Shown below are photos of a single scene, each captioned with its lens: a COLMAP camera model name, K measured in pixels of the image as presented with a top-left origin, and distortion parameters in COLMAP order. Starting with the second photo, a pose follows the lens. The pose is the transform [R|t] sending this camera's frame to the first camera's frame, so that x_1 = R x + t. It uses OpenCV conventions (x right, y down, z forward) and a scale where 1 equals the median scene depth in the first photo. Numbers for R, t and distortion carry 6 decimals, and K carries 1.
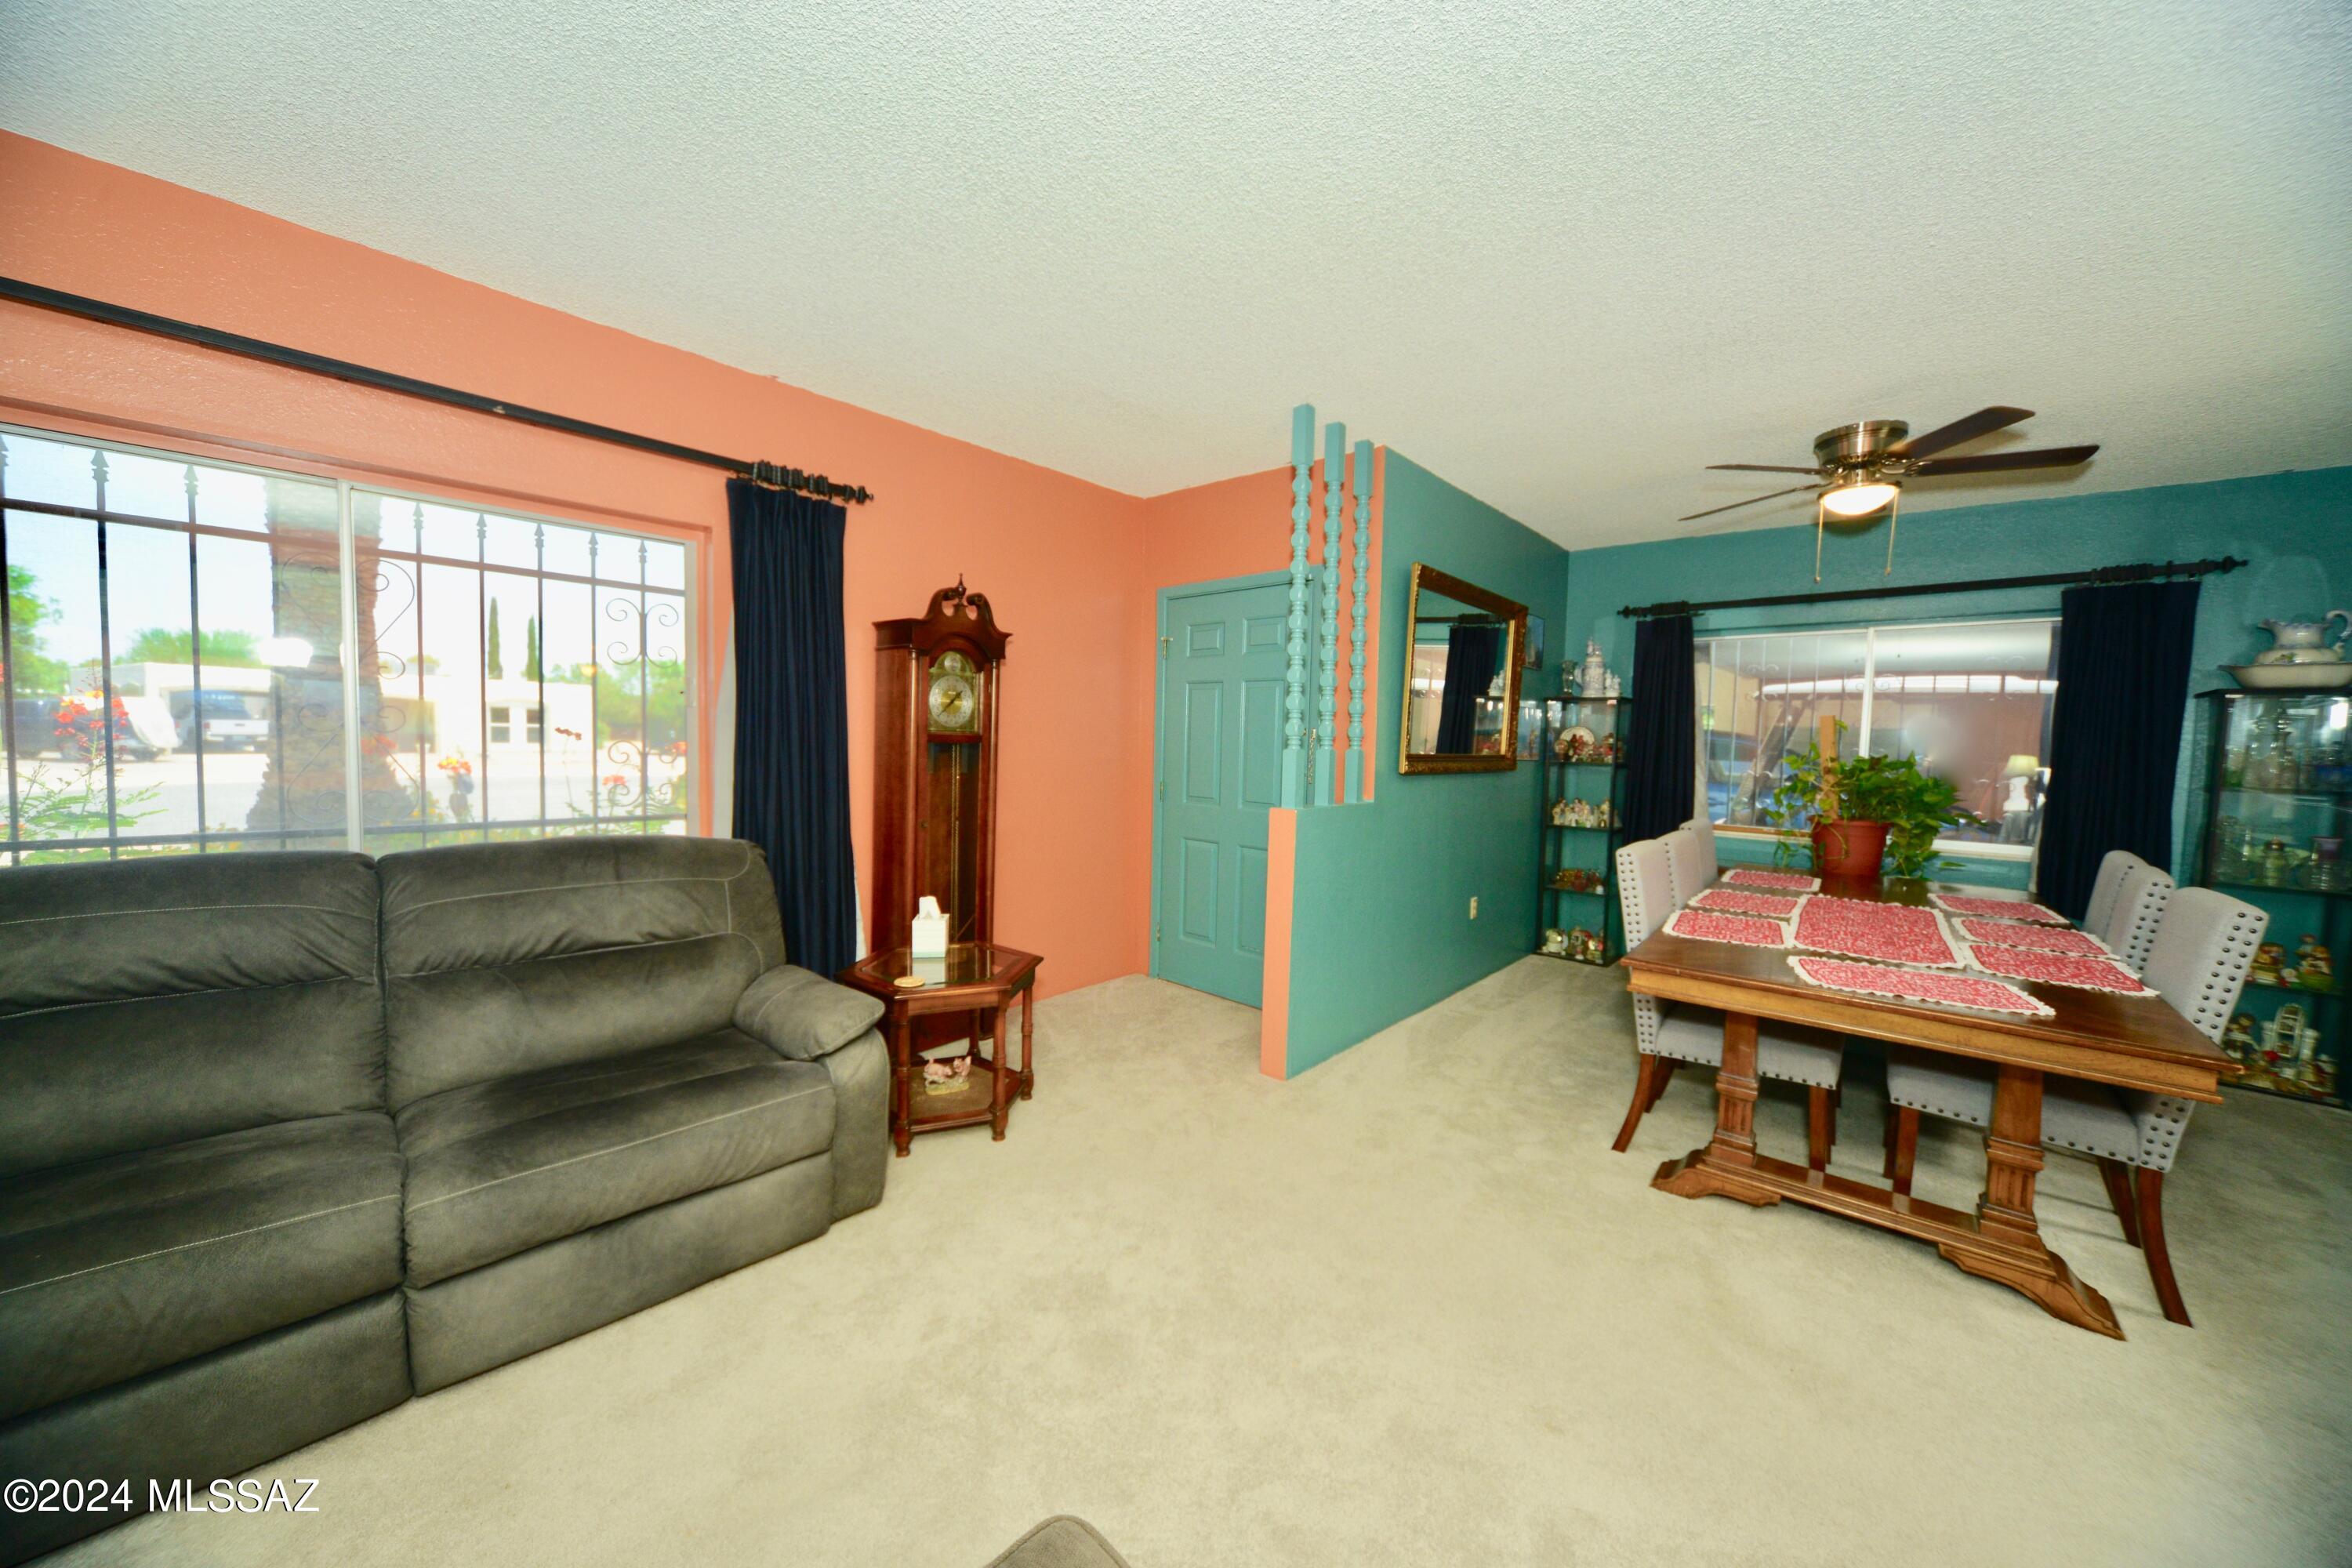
lens RADIAL K [[814.1, 0, 1187.3], [0, 814.1, 781.0], [0, 0, 1]] dist [-0.009927, 0.000634]
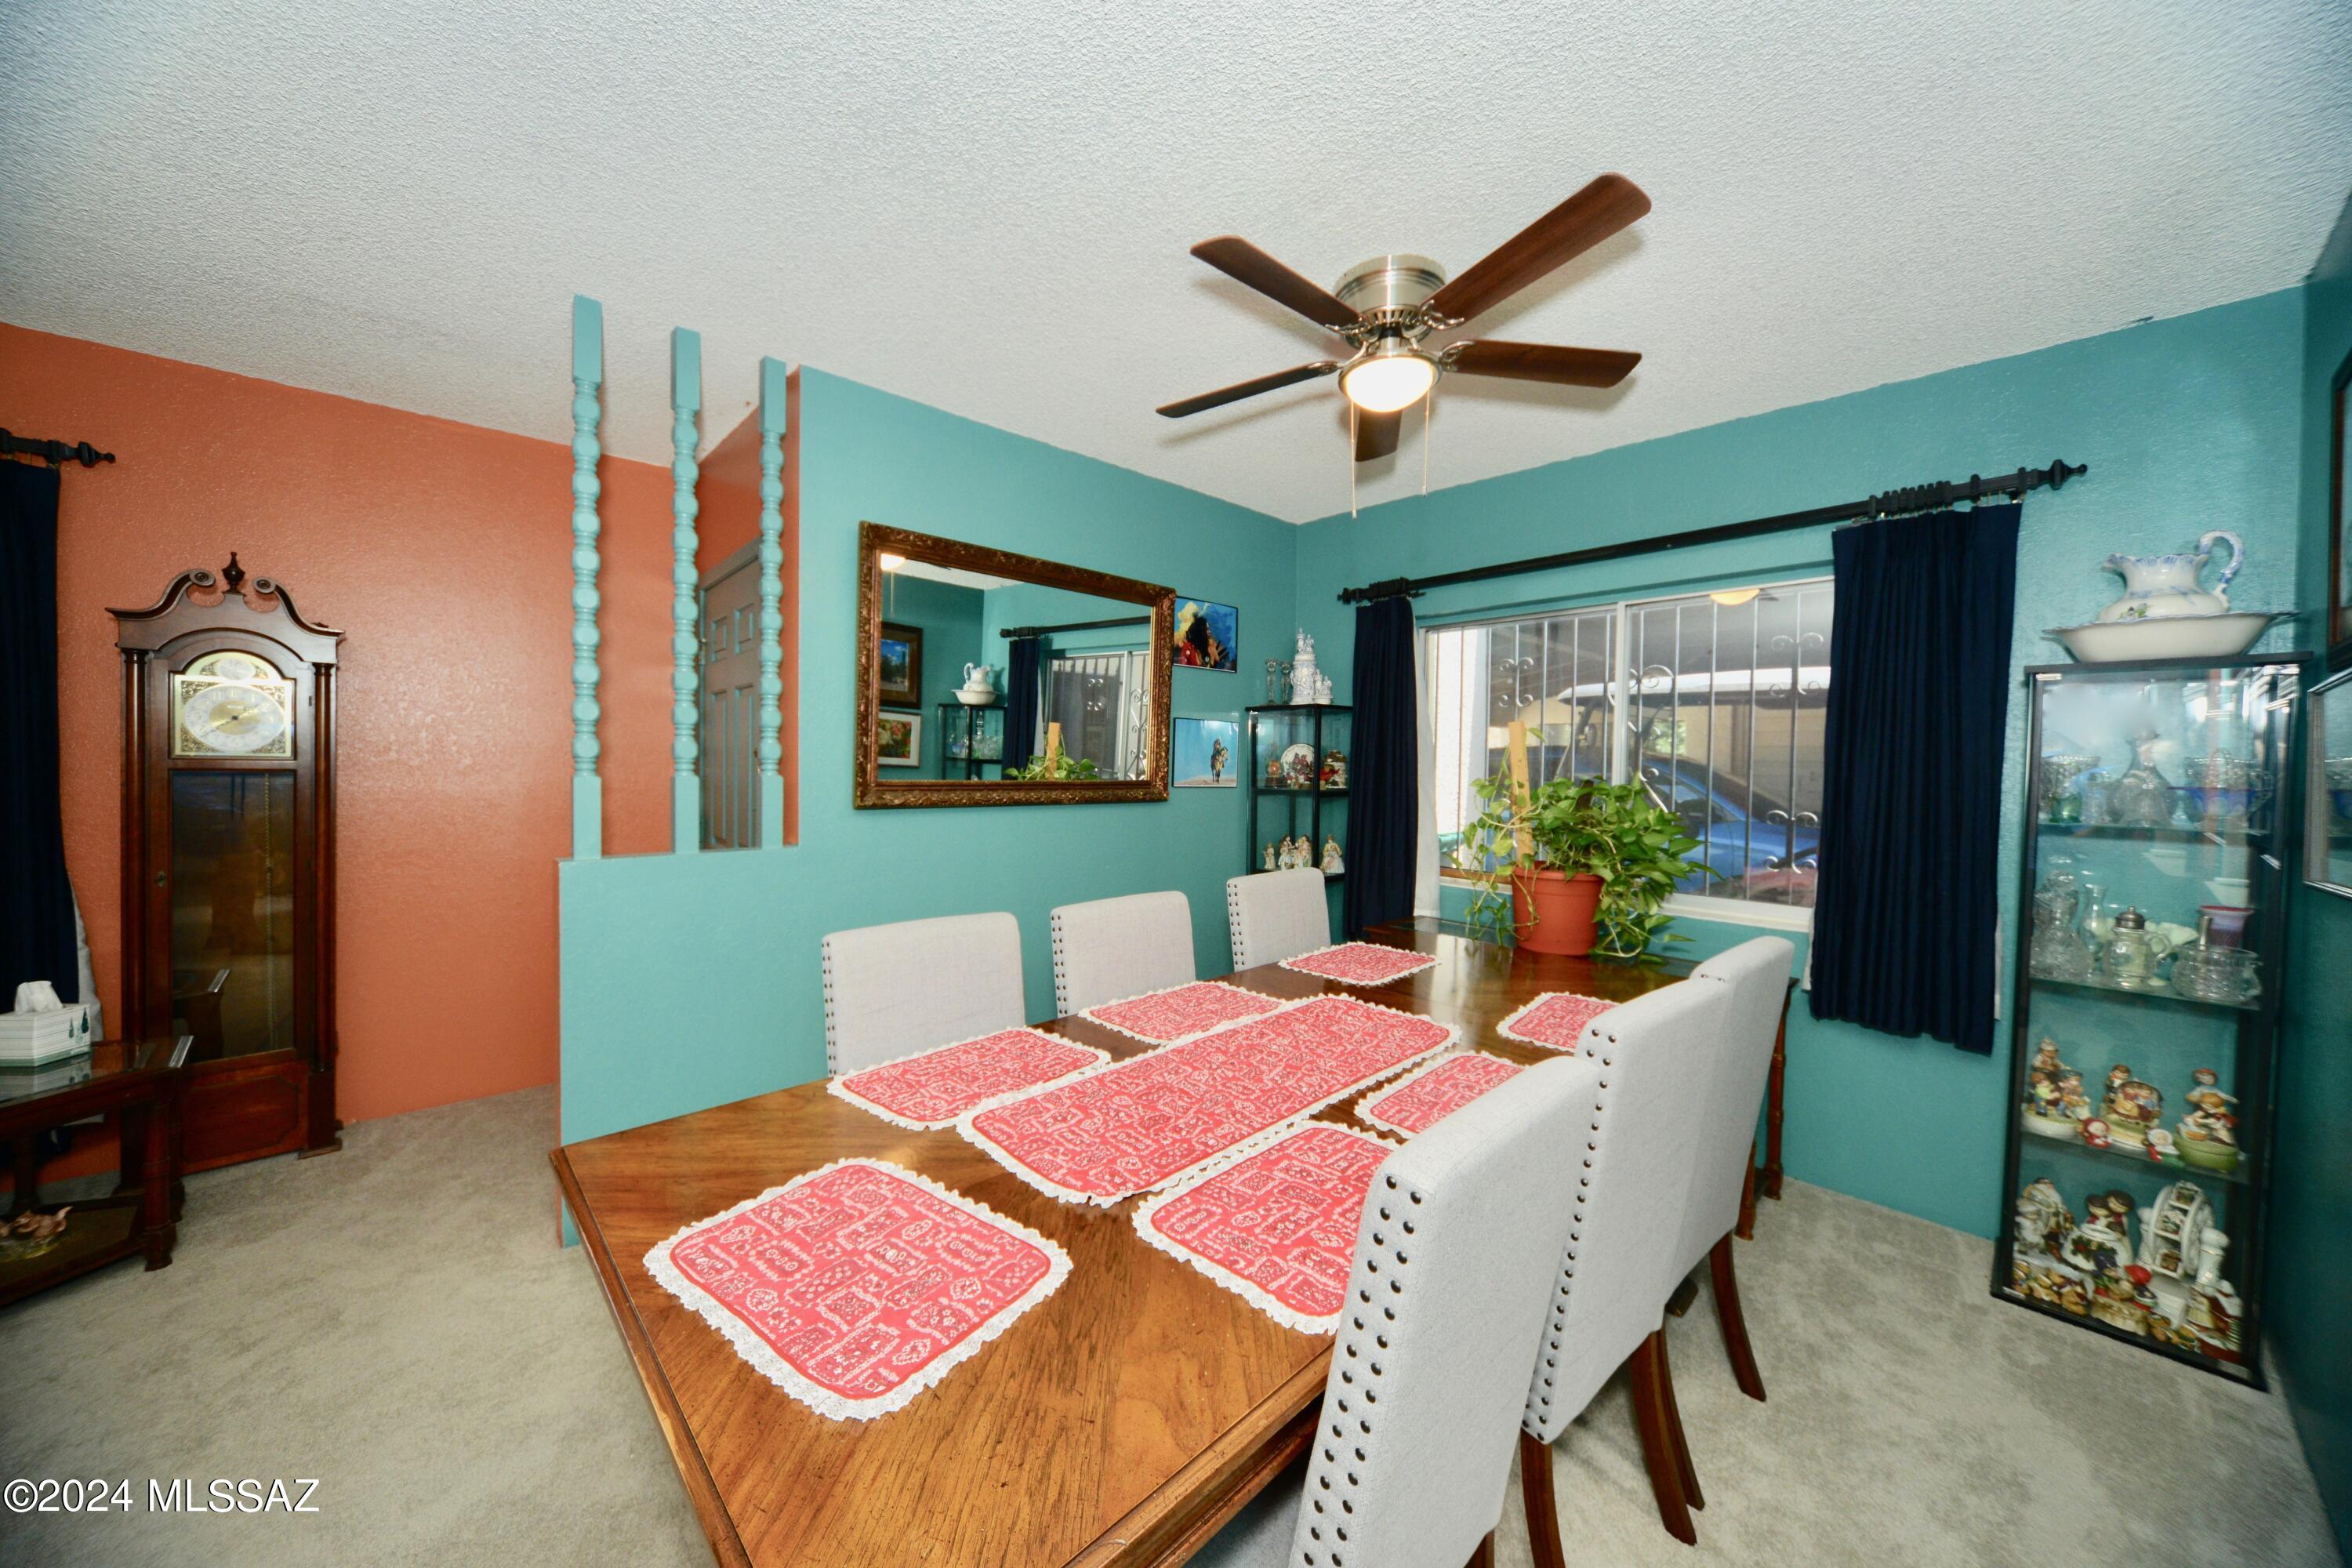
lens RADIAL K [[814.1, 0, 1174.0], [0, 814.1, 778.8], [0, 0, 1]] dist [-0.009927, 0.000634]
pose [[0.996417, -0.007978, -0.084197, 0.641979], [0.004947, 0.999334, -0.036145, -0.007500], [0.084430, 0.035599, 0.995793, 0.307915]]
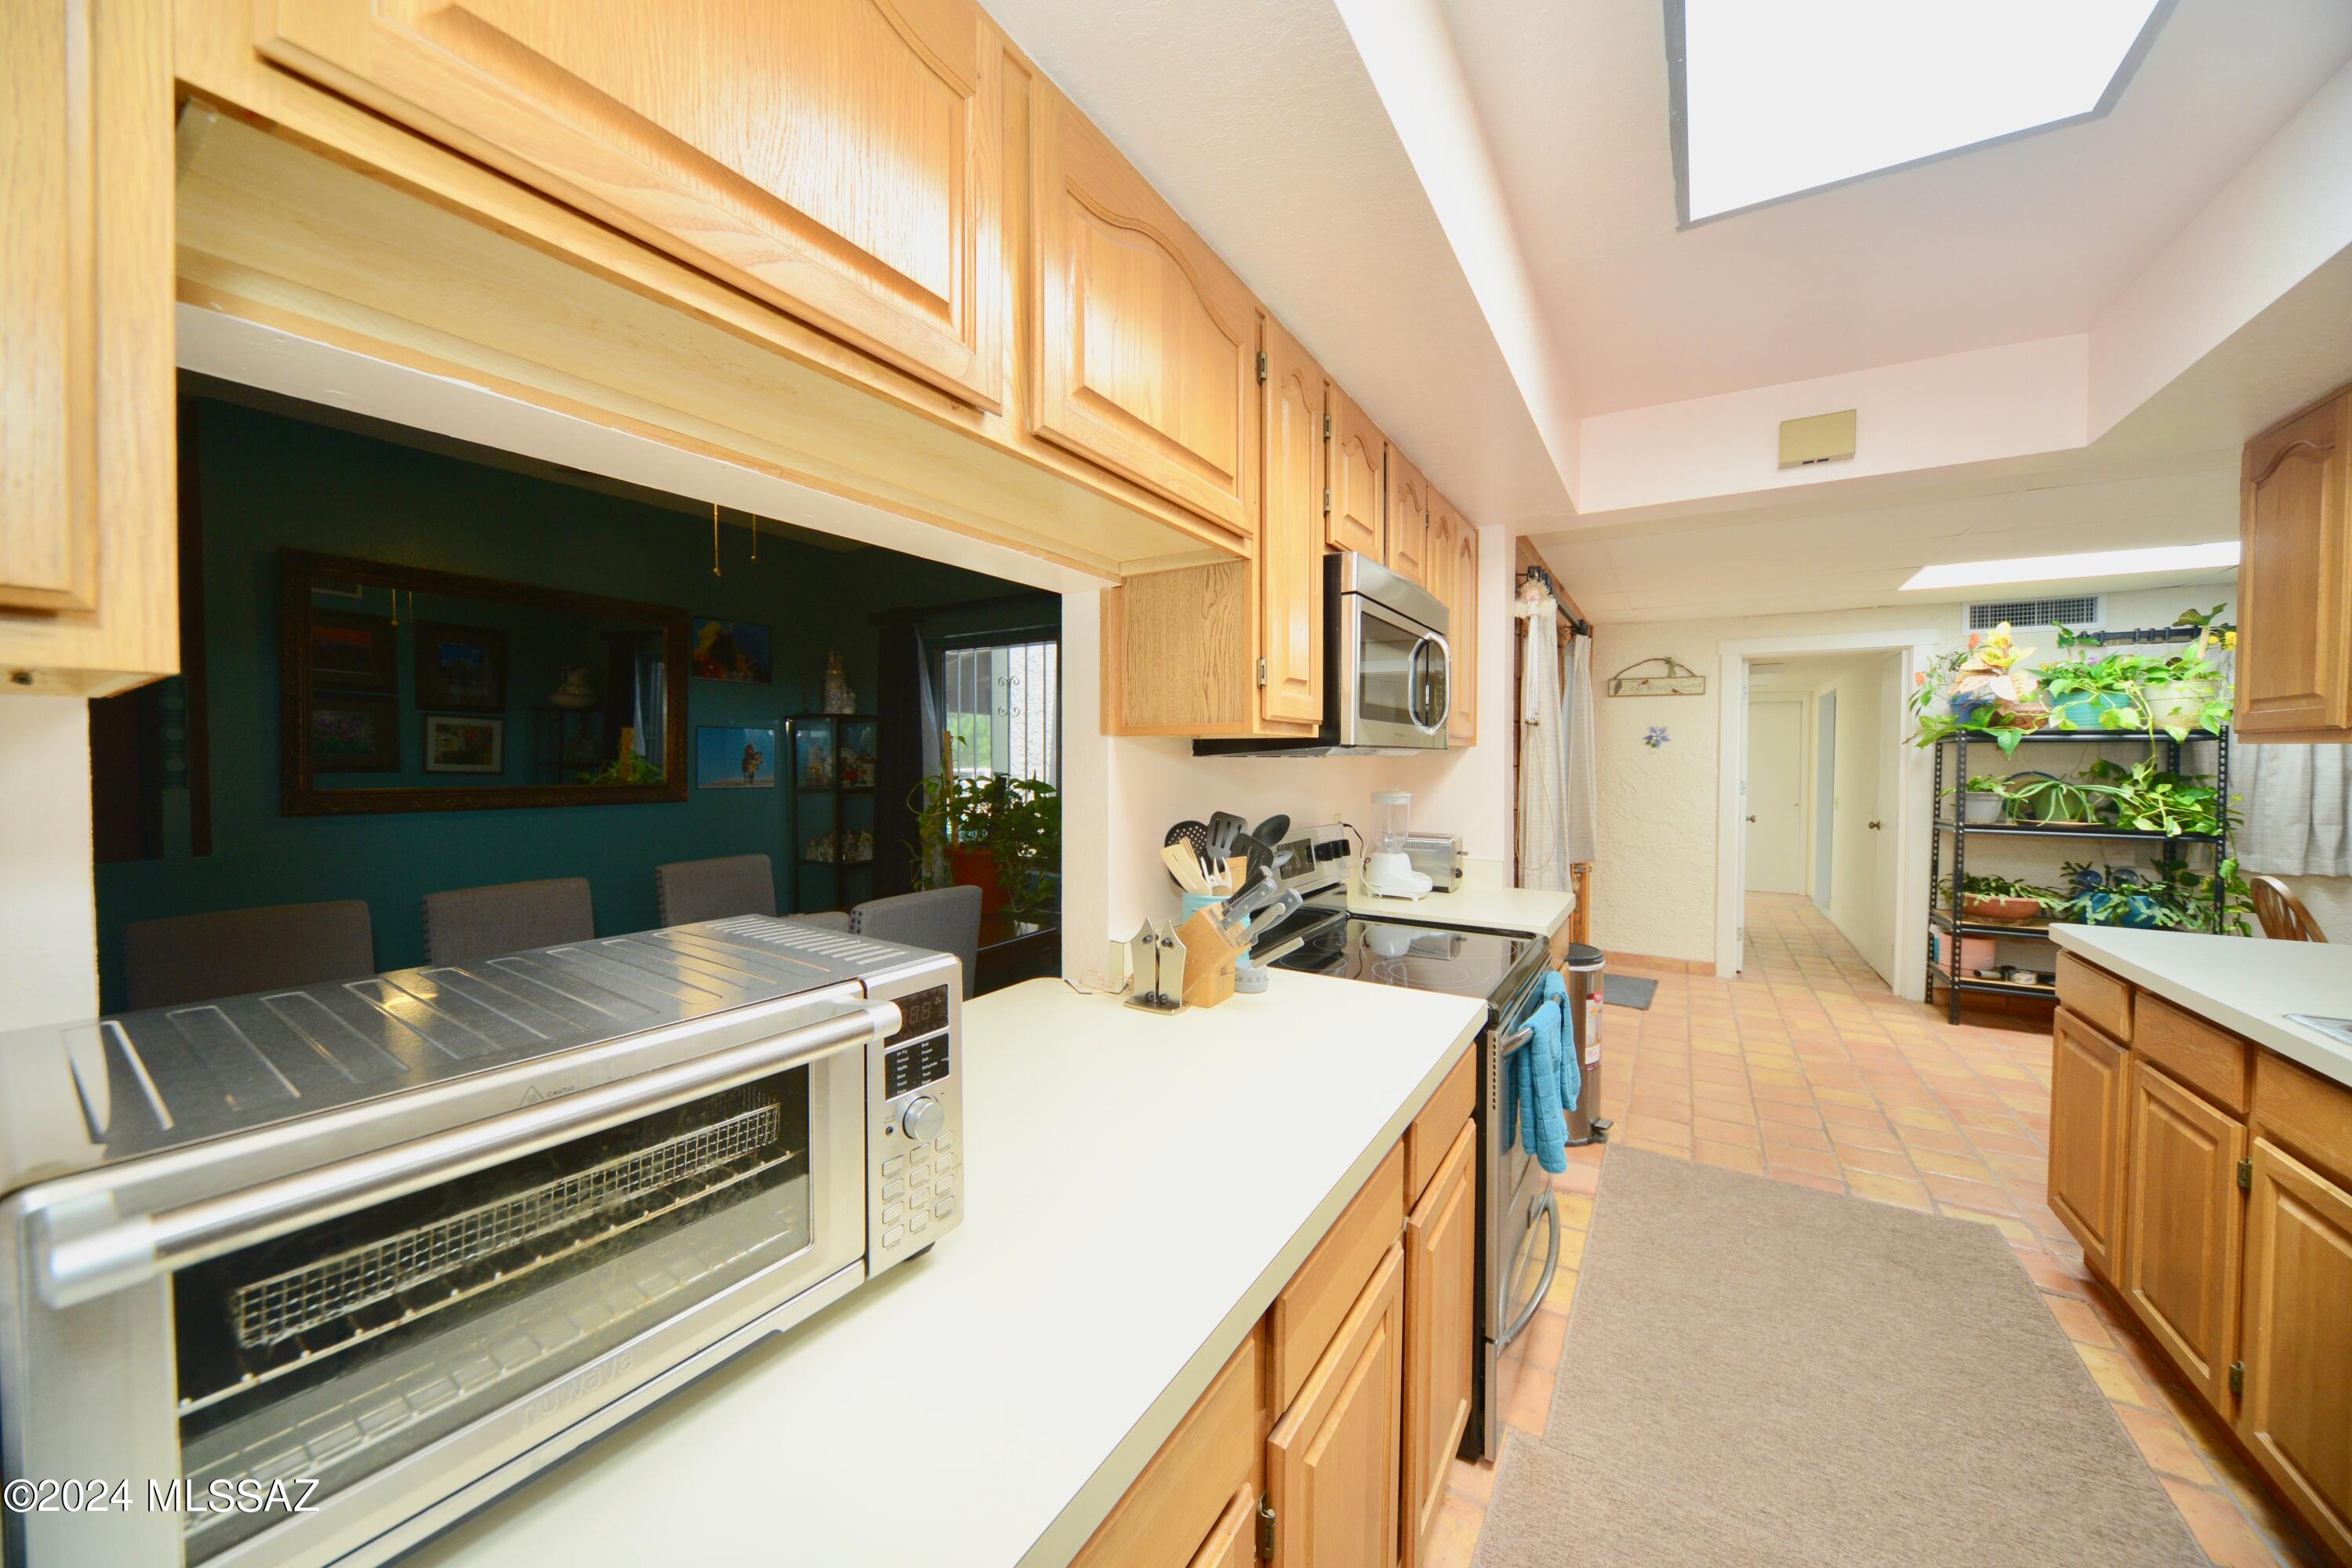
lens RADIAL K [[814.1, 0, 1173.5], [0, 814.1, 778.7], [0, 0, 1]] dist [-0.009927, 0.000634]
pose [[0.984958, -0.029505, 0.170255, 1.036822], [0.033606, 0.999209, -0.021258, -0.002772], [-0.169494, 0.026659, 0.985171, 0.091559]]
